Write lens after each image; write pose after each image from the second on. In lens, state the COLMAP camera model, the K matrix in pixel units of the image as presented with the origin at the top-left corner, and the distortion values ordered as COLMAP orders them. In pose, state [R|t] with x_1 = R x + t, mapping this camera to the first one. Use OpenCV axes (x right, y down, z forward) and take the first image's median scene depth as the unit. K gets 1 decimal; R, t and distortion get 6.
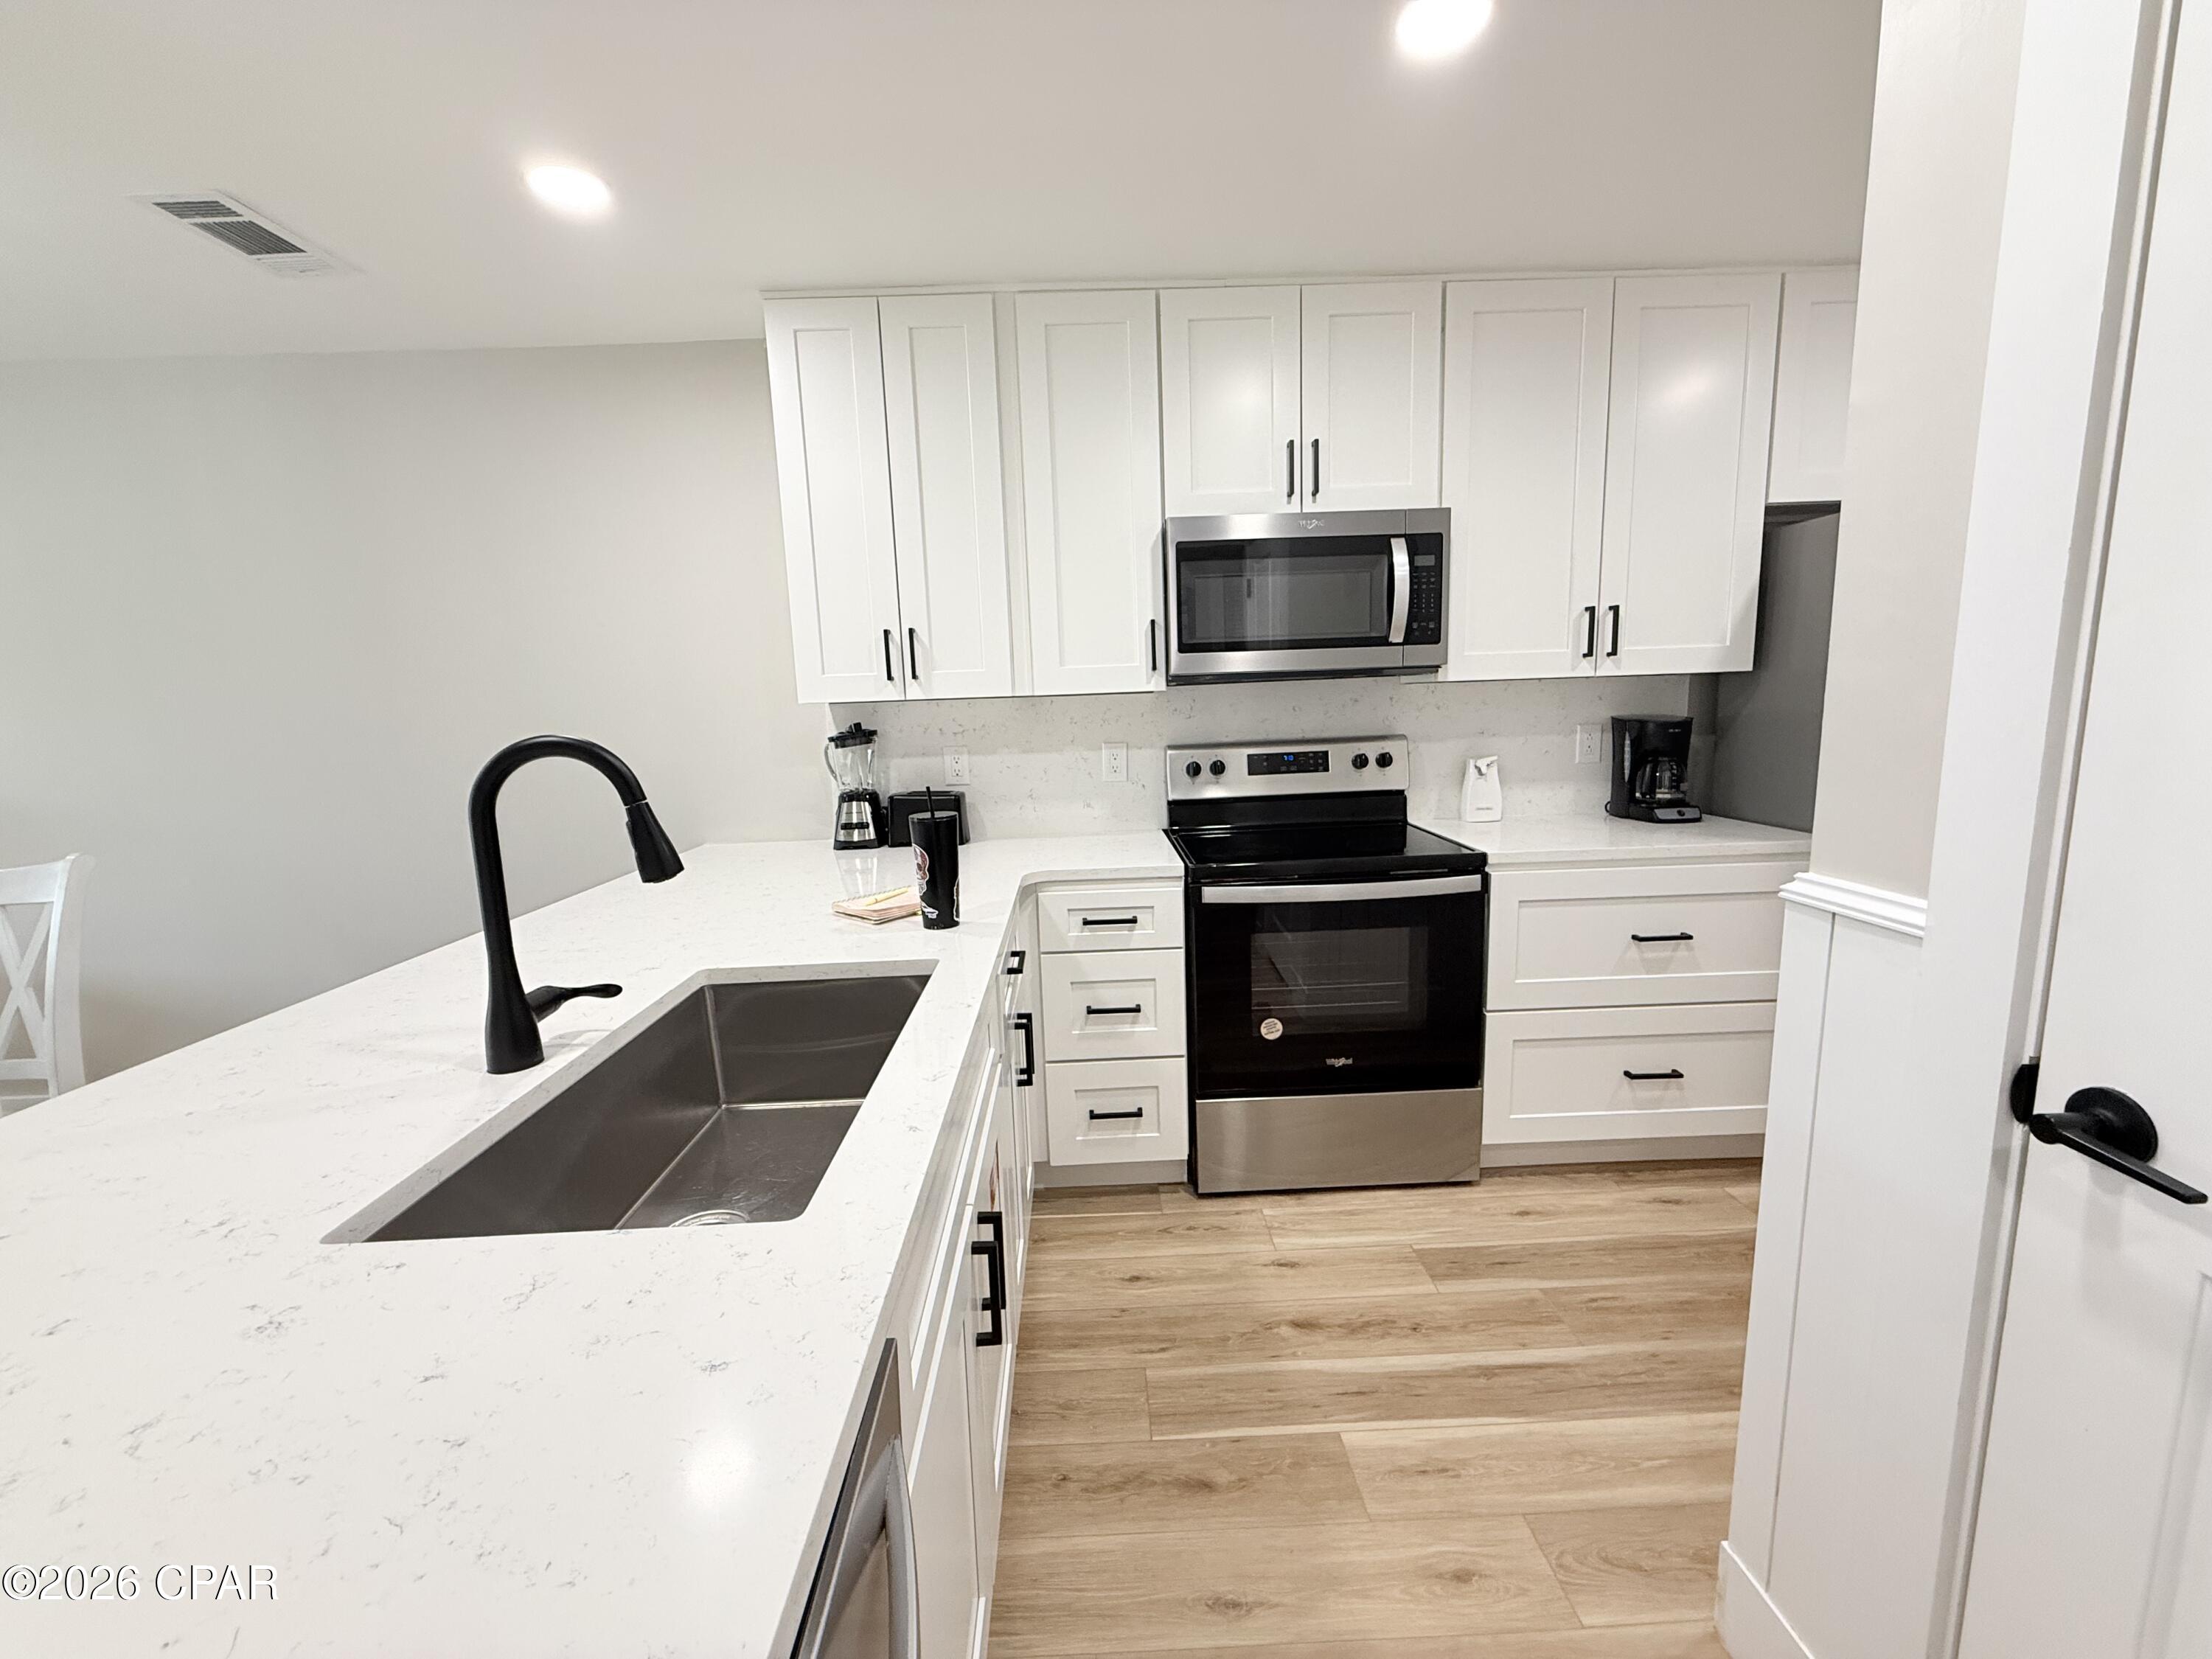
lens RADIAL K [[883.0, 0, 1099.7], [0, 883.0, 831.4], [0, 0, 1]] dist [-0.000020, 0.001126]
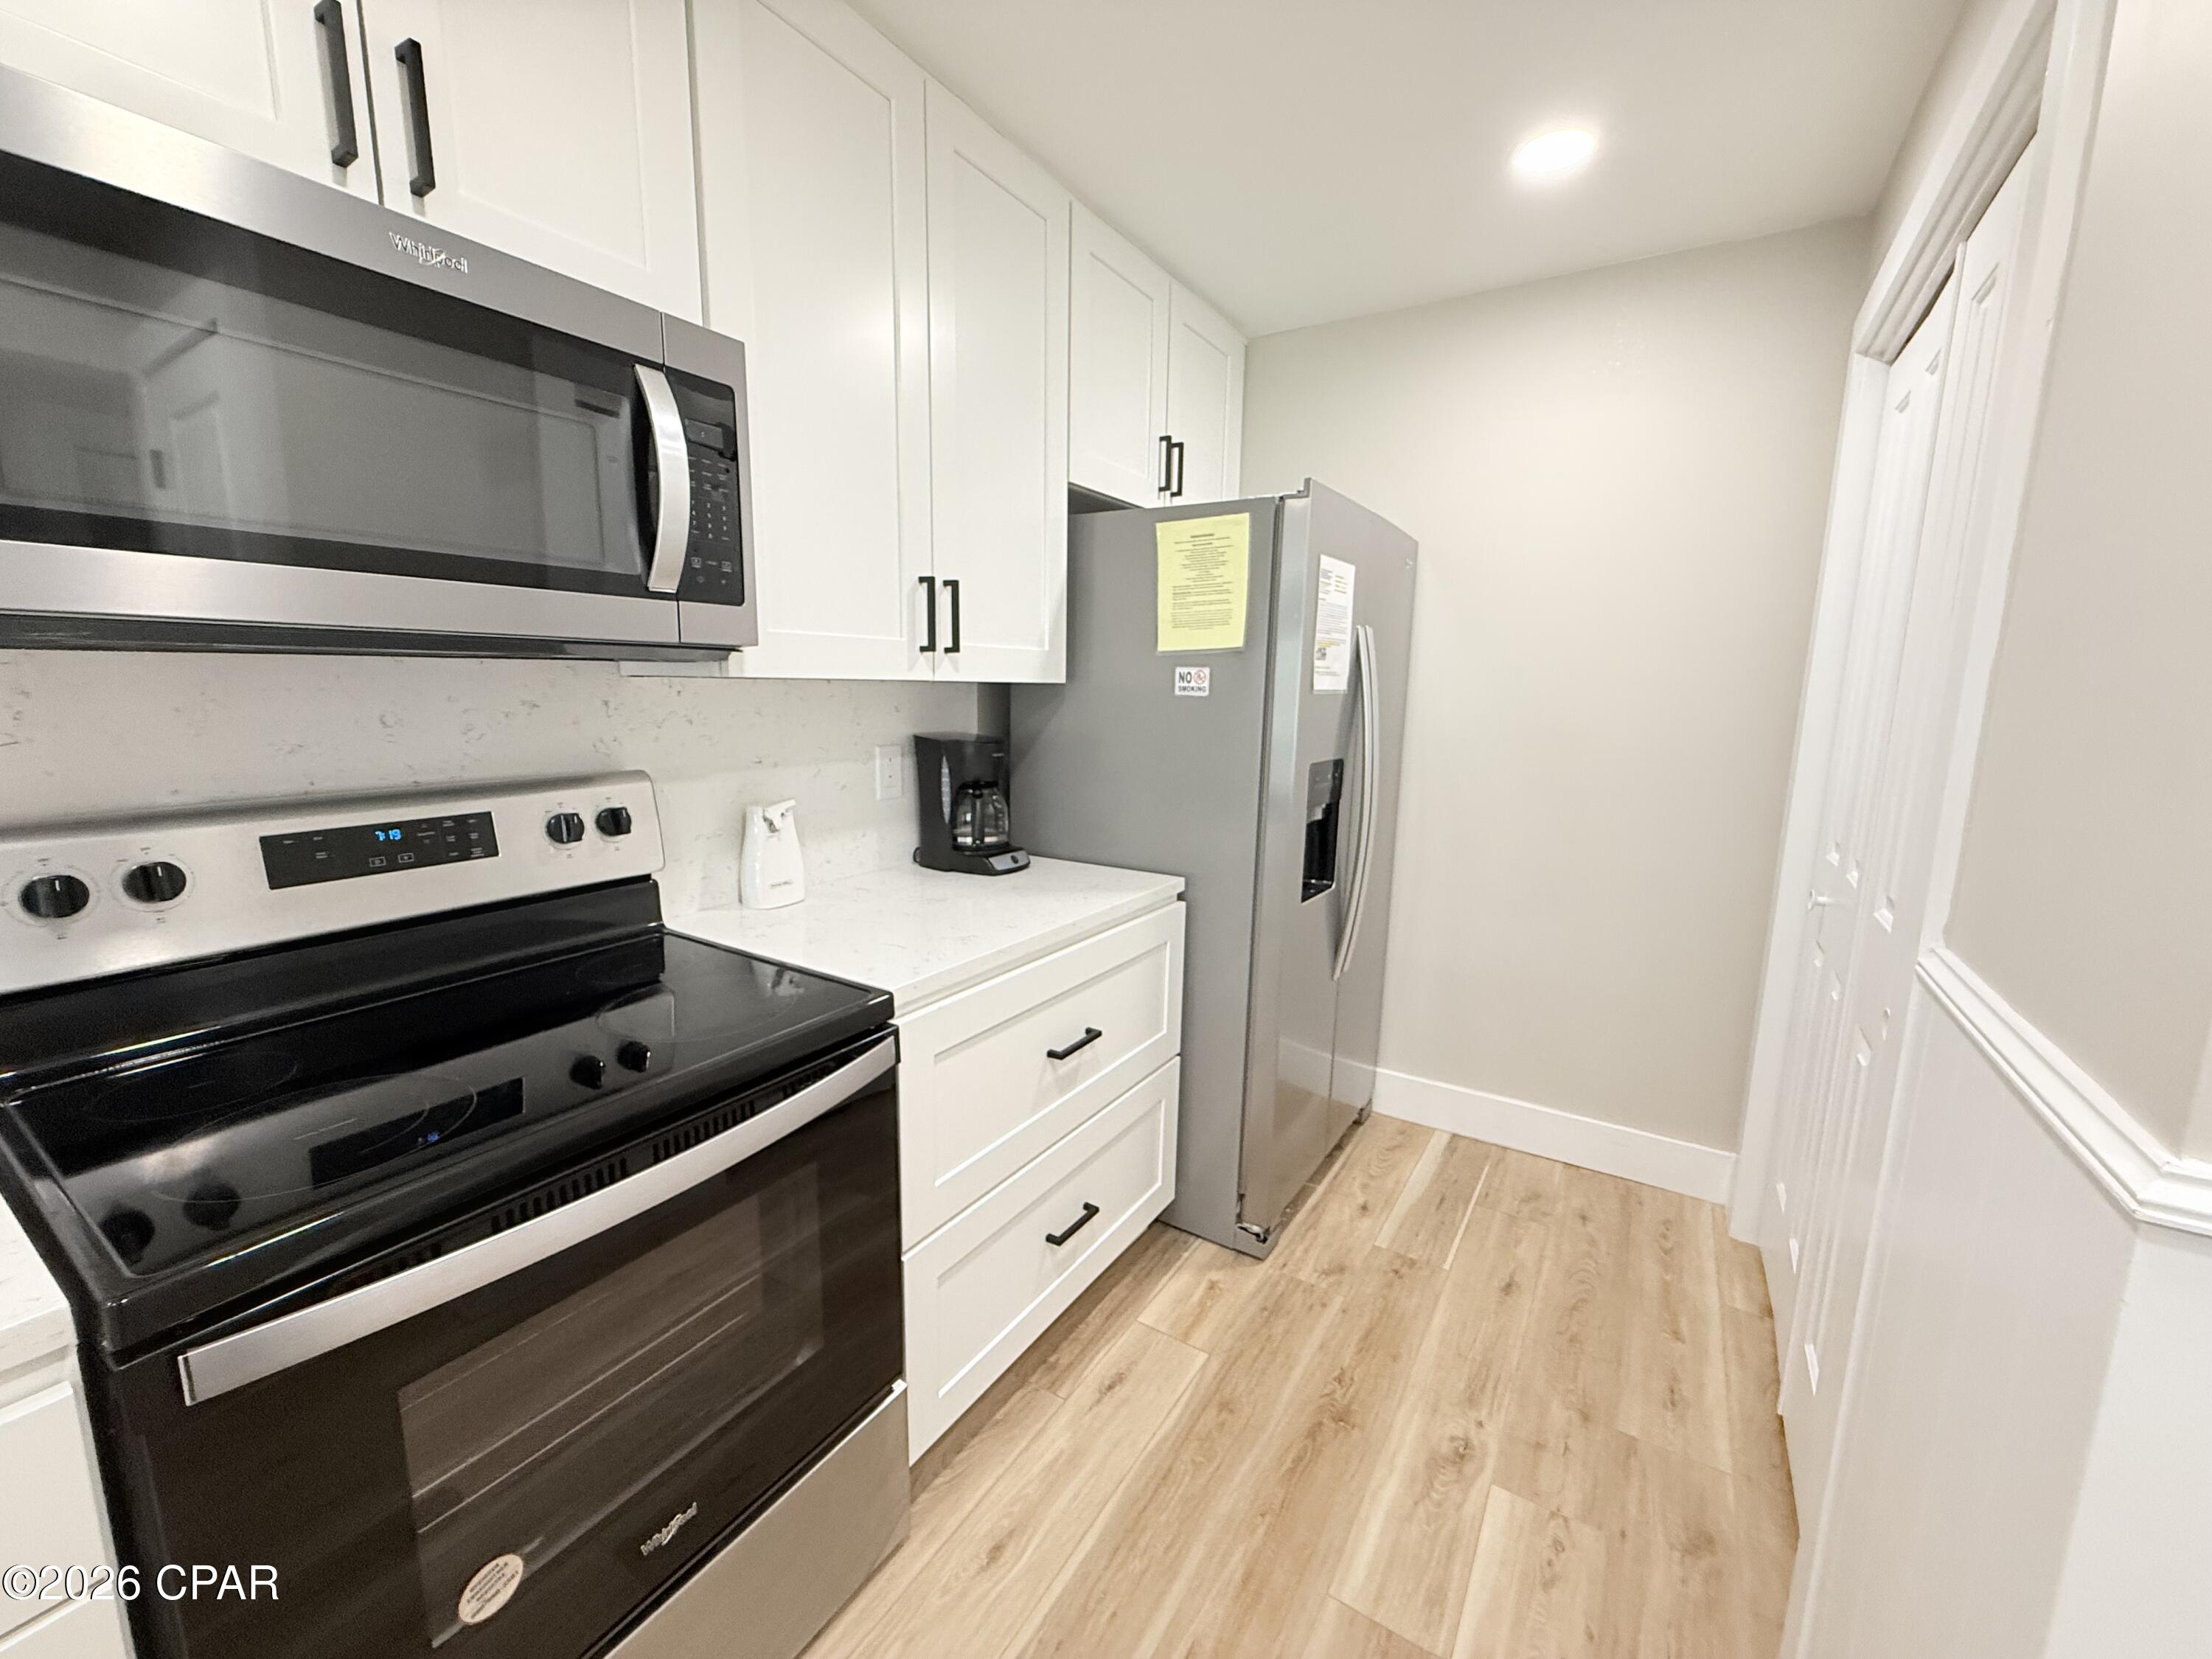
lens RADIAL K [[883.0, 0, 1102.3], [0, 883.0, 831.1], [0, 0, 1]] dist [-0.000020, 0.001126]
pose [[0.551534, -0.095598, 0.828656, 0.056326], [0.089076, 0.994481, 0.055442, -0.090987], [-0.829383, 0.043235, 0.557005, 0.546807]]
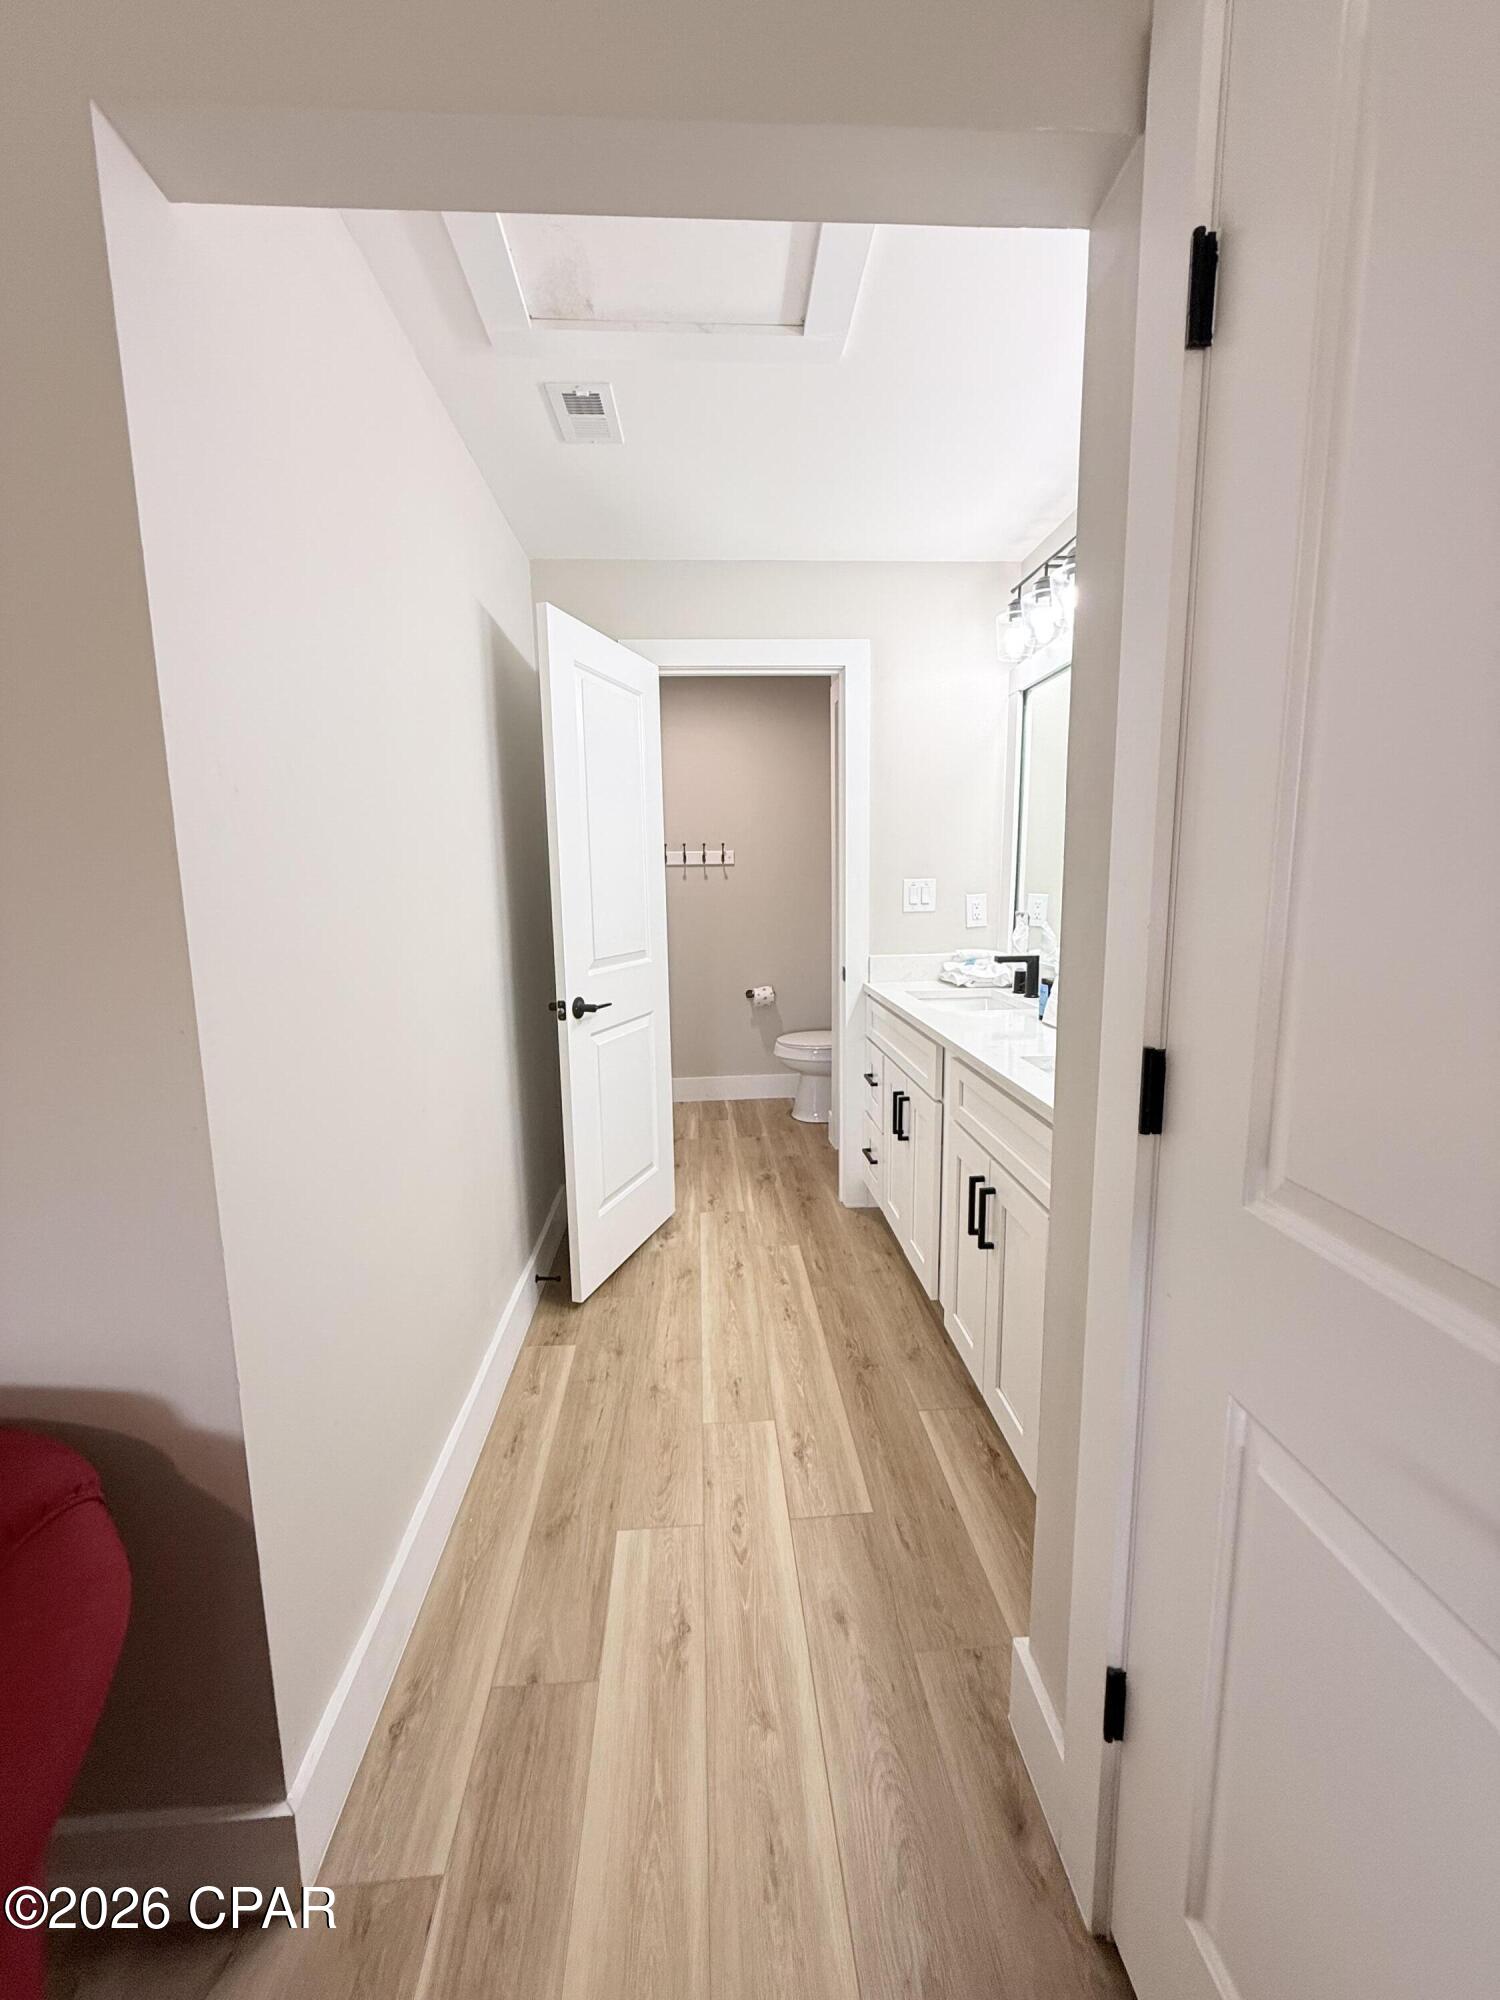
lens RADIAL K [[798.3, 0, 752.6], [0, 798.3, 992.7], [0, 0, 1]] dist [-0.000020, 0.001126]
pose [[0.104542, 0.191174, -0.975973, 0.572028], [-0.141850, 0.974183, 0.175629, -0.061559], [0.984352, 0.120081, 0.128961, 0.522146]]
